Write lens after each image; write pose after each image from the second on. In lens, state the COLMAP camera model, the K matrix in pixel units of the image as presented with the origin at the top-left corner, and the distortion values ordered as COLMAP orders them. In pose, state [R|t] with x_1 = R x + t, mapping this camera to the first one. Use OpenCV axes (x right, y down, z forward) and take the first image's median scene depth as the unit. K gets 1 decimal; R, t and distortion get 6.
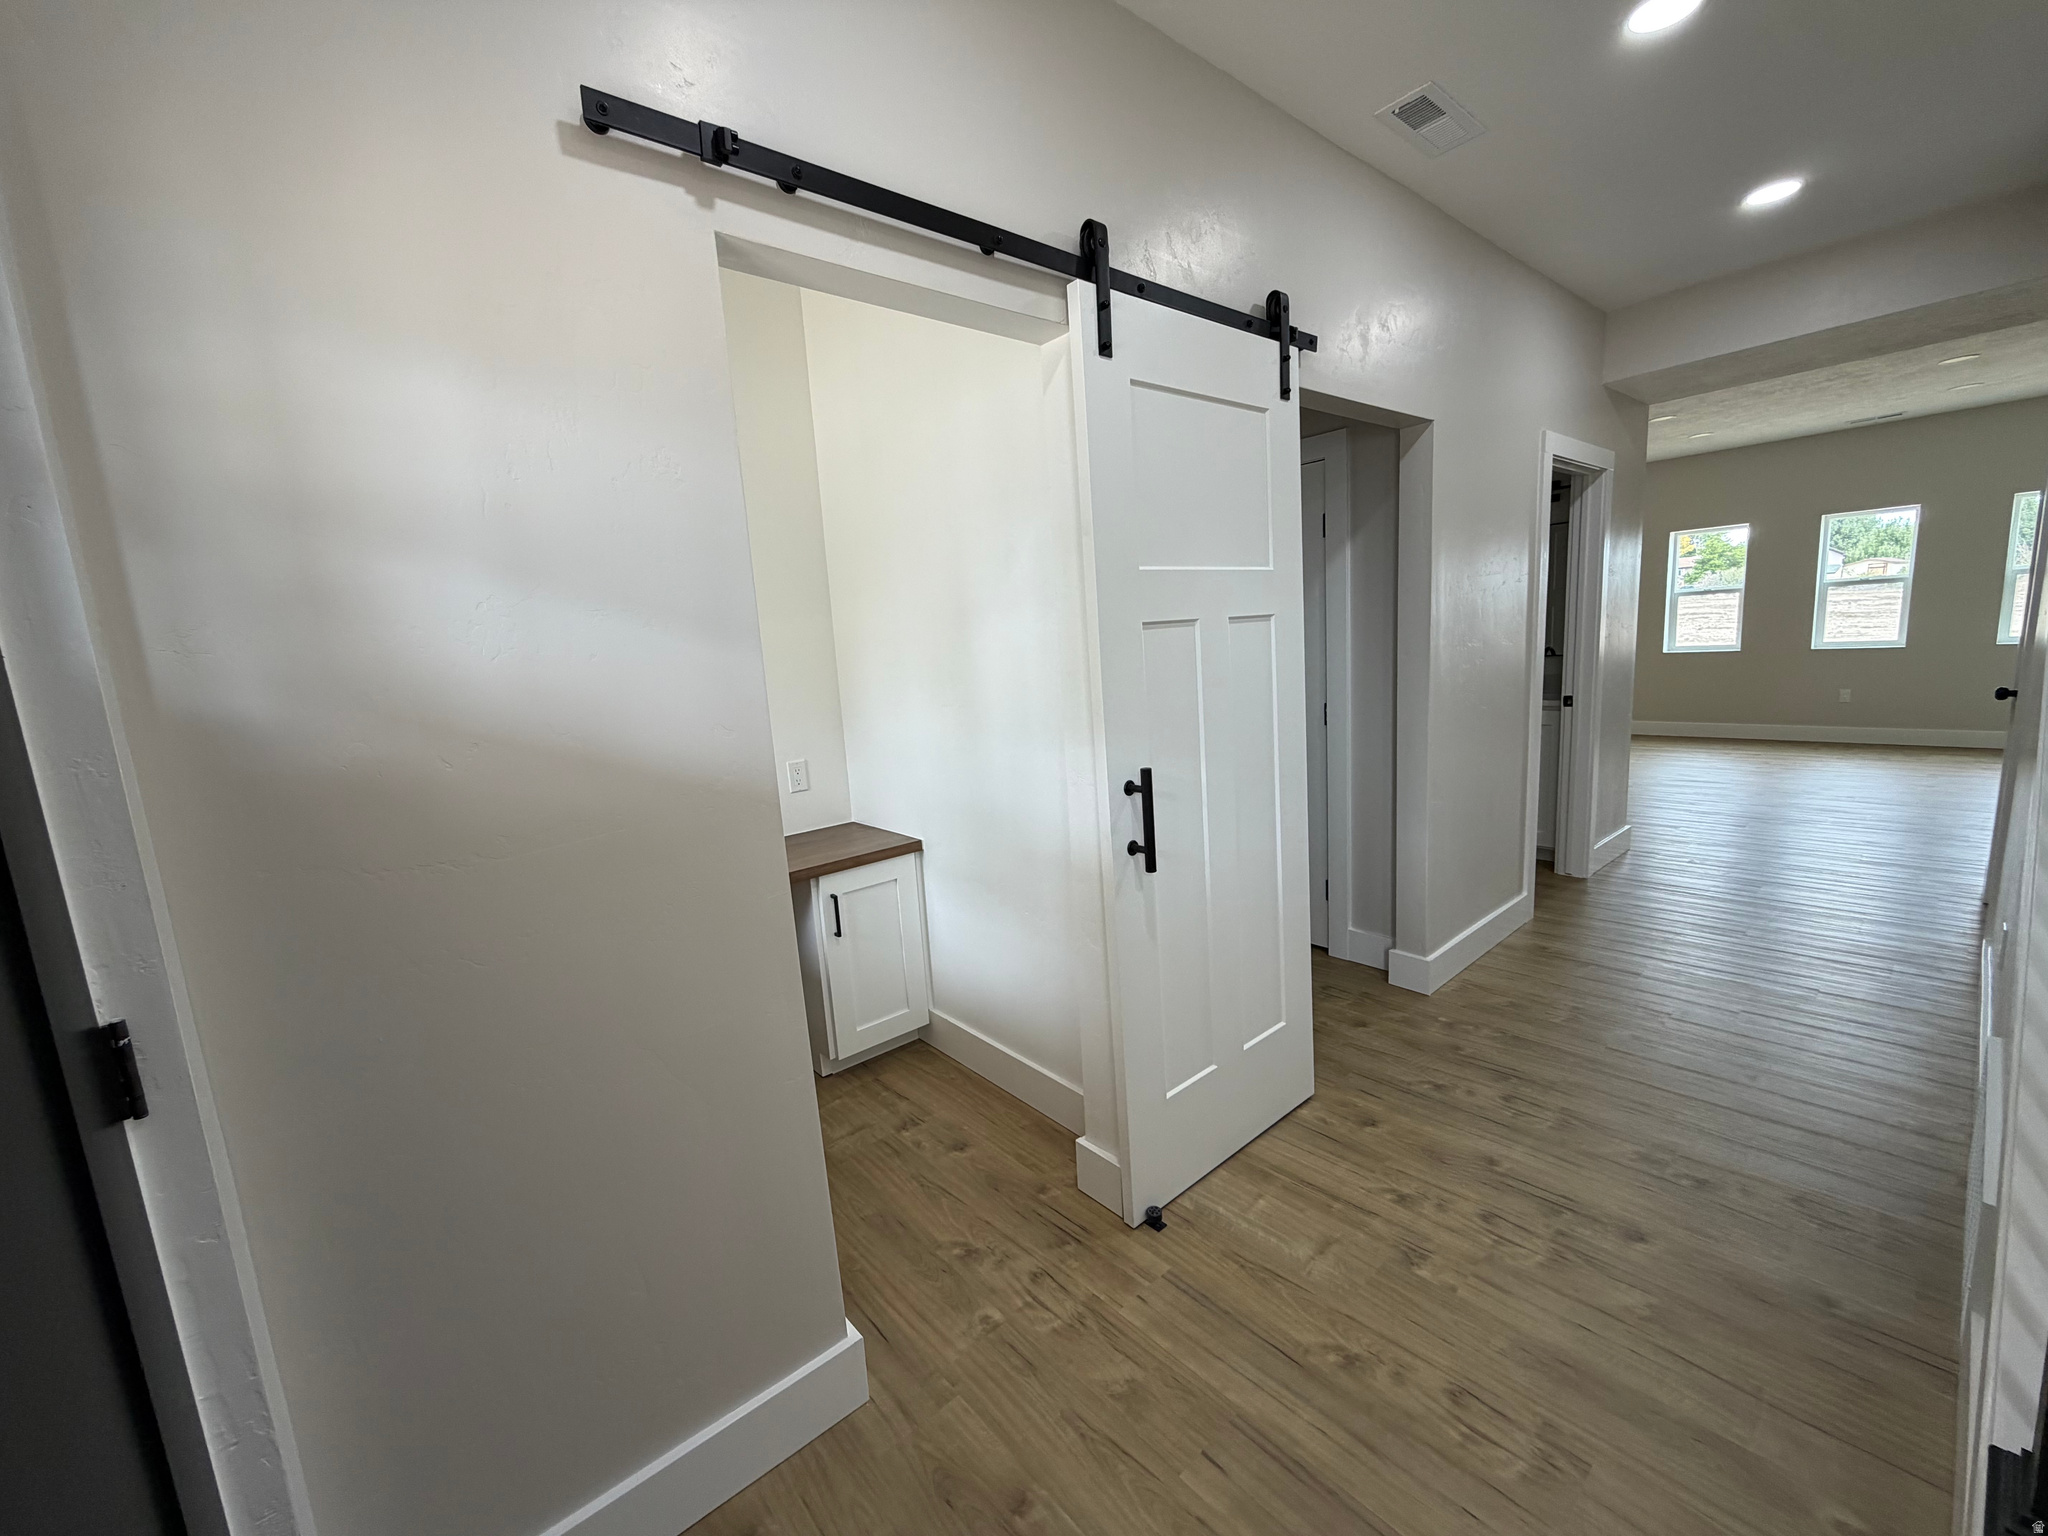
lens RADIAL K [[818.1, 0, 1021.9], [0, 818.1, 768.5], [0, 0, 1]] dist [-0.000465, -0.000024]
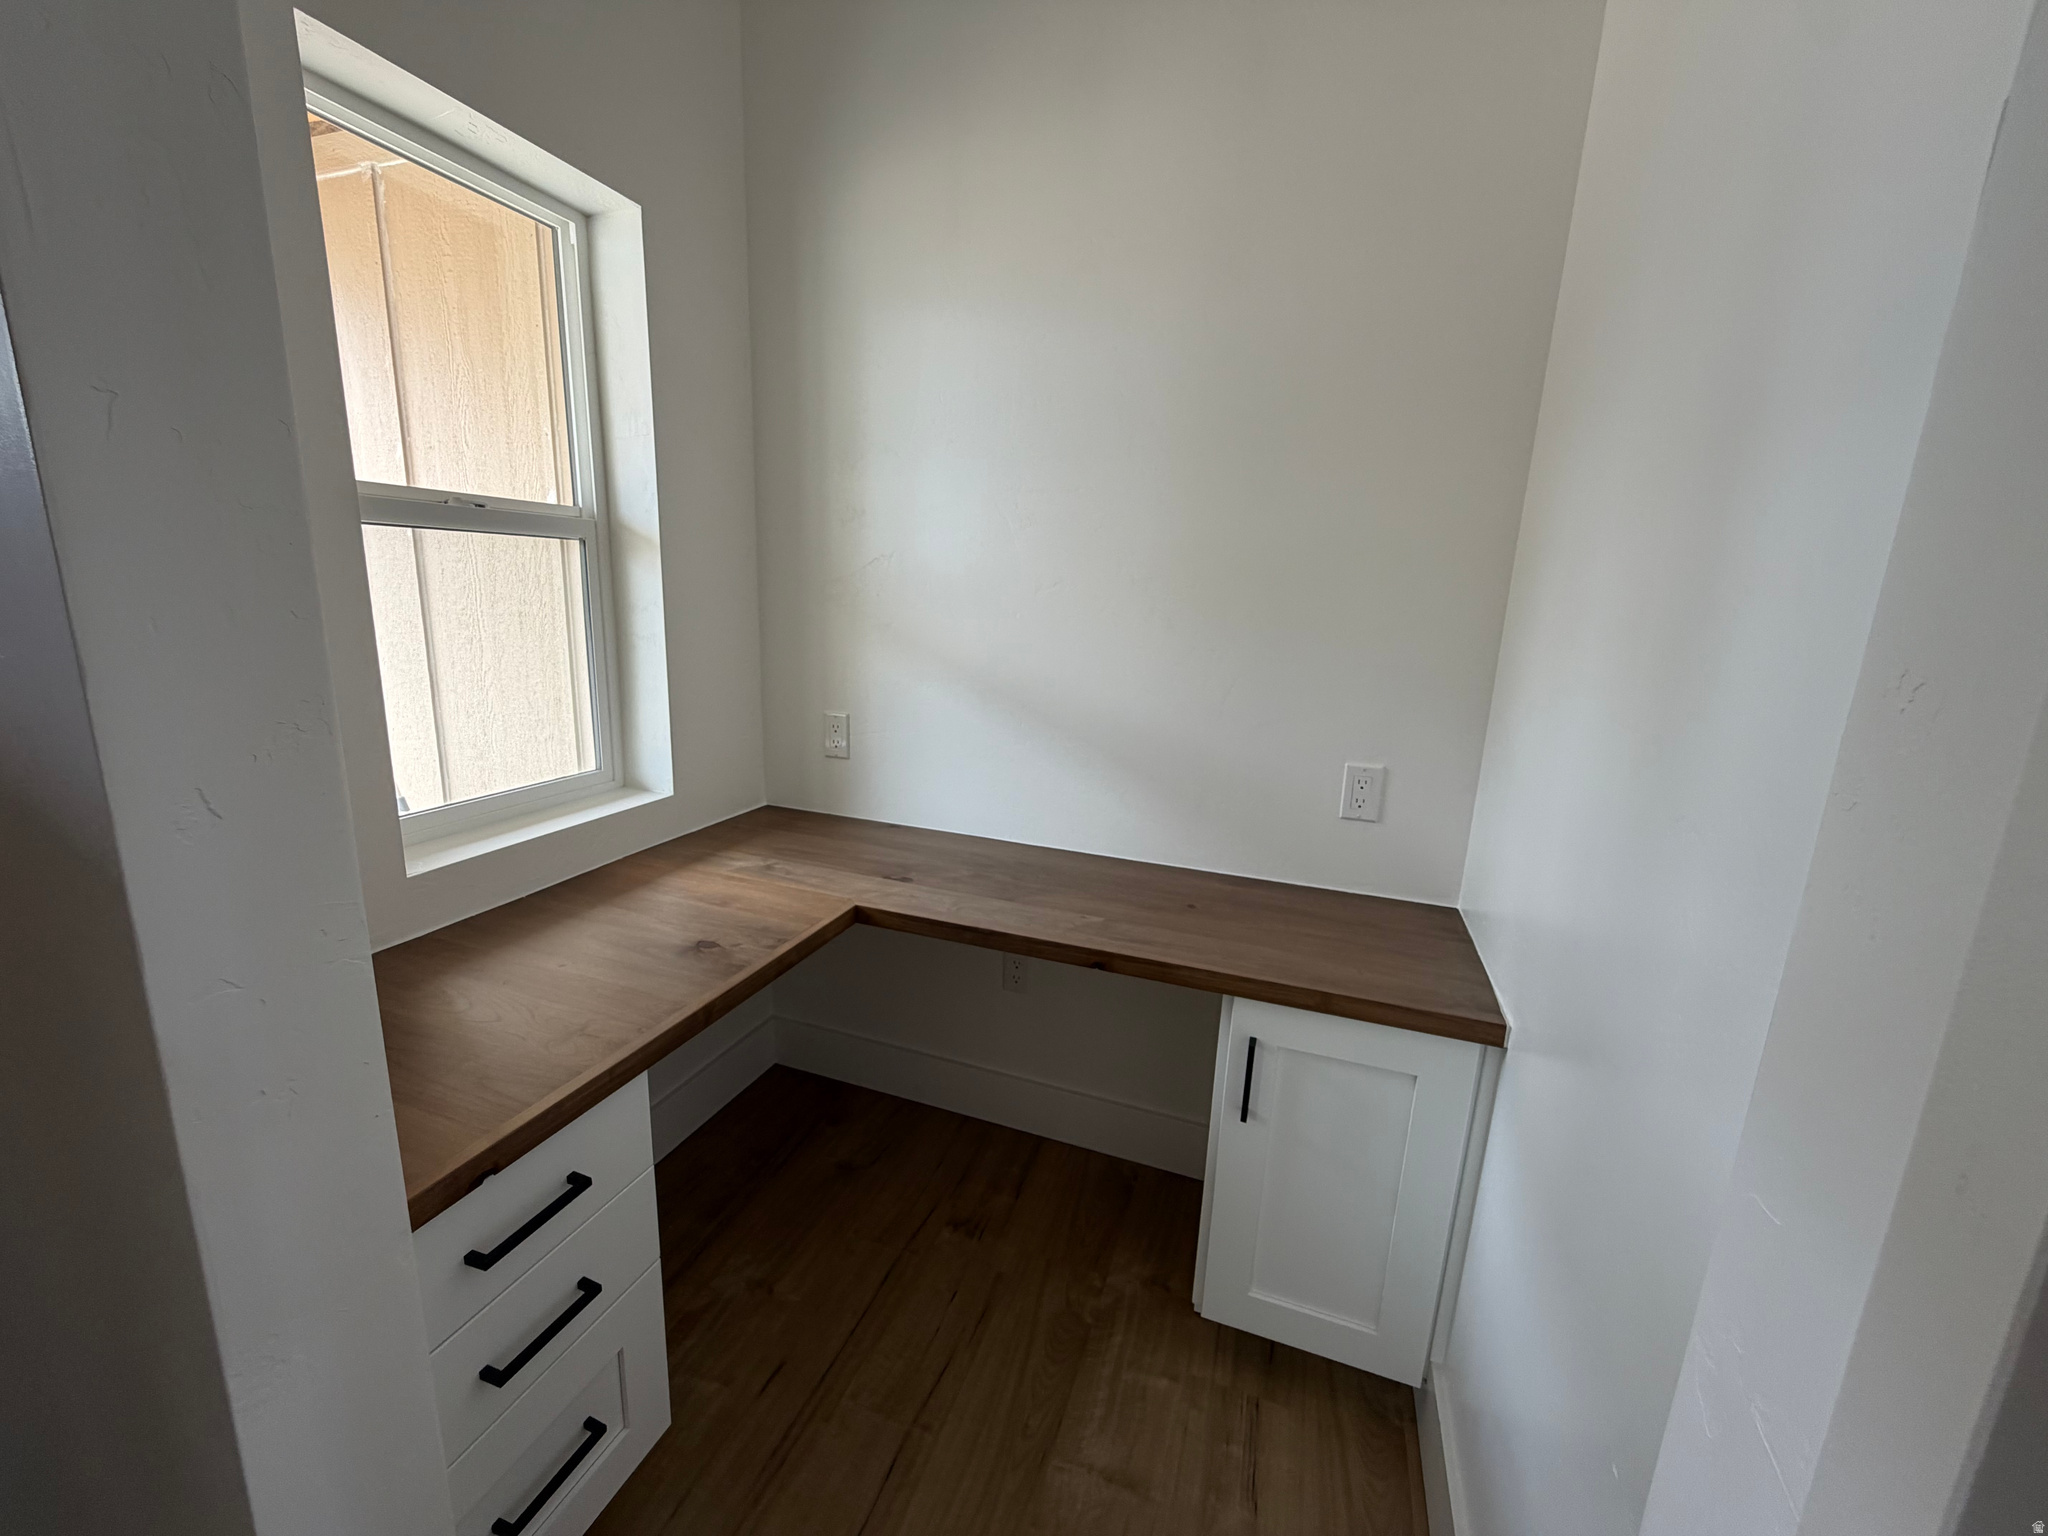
lens RADIAL K [[819.9, 0, 1020.7], [0, 819.9, 768.3], [0, 0, 1]] dist [-0.000317, 0.000022]
pose [[0.492015, 0.273526, -0.826501, 0.091154], [-0.208770, 0.958730, 0.193006, -0.097359], [0.845184, 0.077587, 0.528814, 0.790905]]
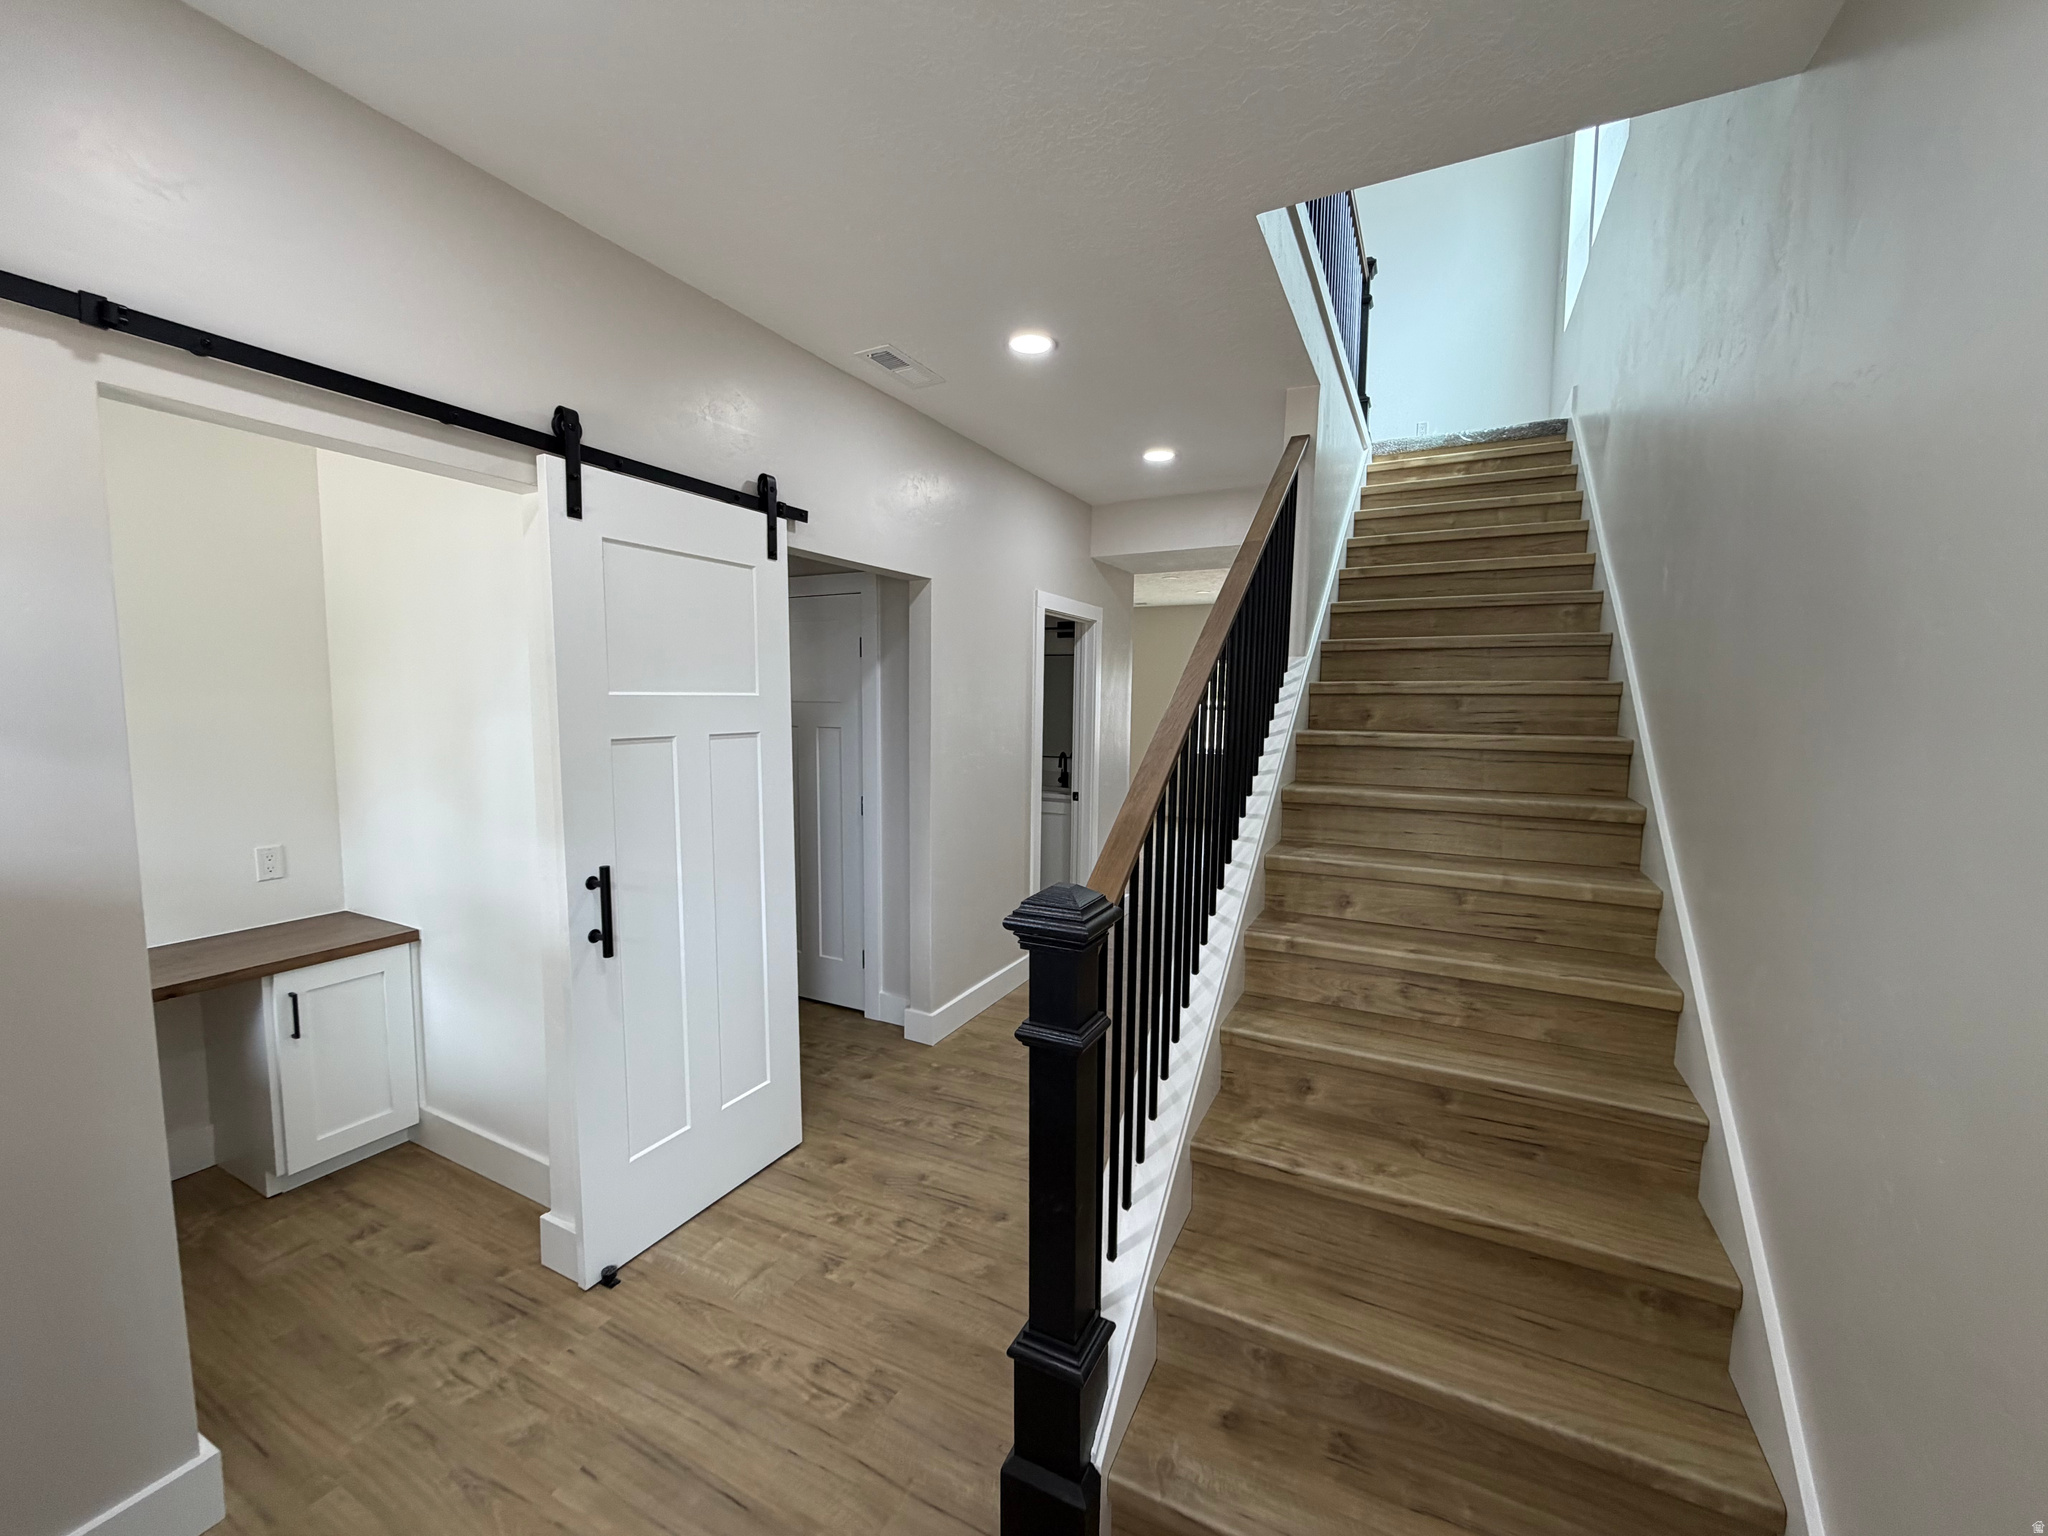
lens RADIAL K [[815.8, 0, 1019.2], [0, 815.8, 769.2], [0, 0, 1]] dist [0.000852, -0.000248]
pose [[0.922045, 0.040483, 0.384959, 0.219714], [-0.009356, 0.996556, -0.082388, -0.042459], [-0.386969, 0.072364, 0.919249, -0.265352]]
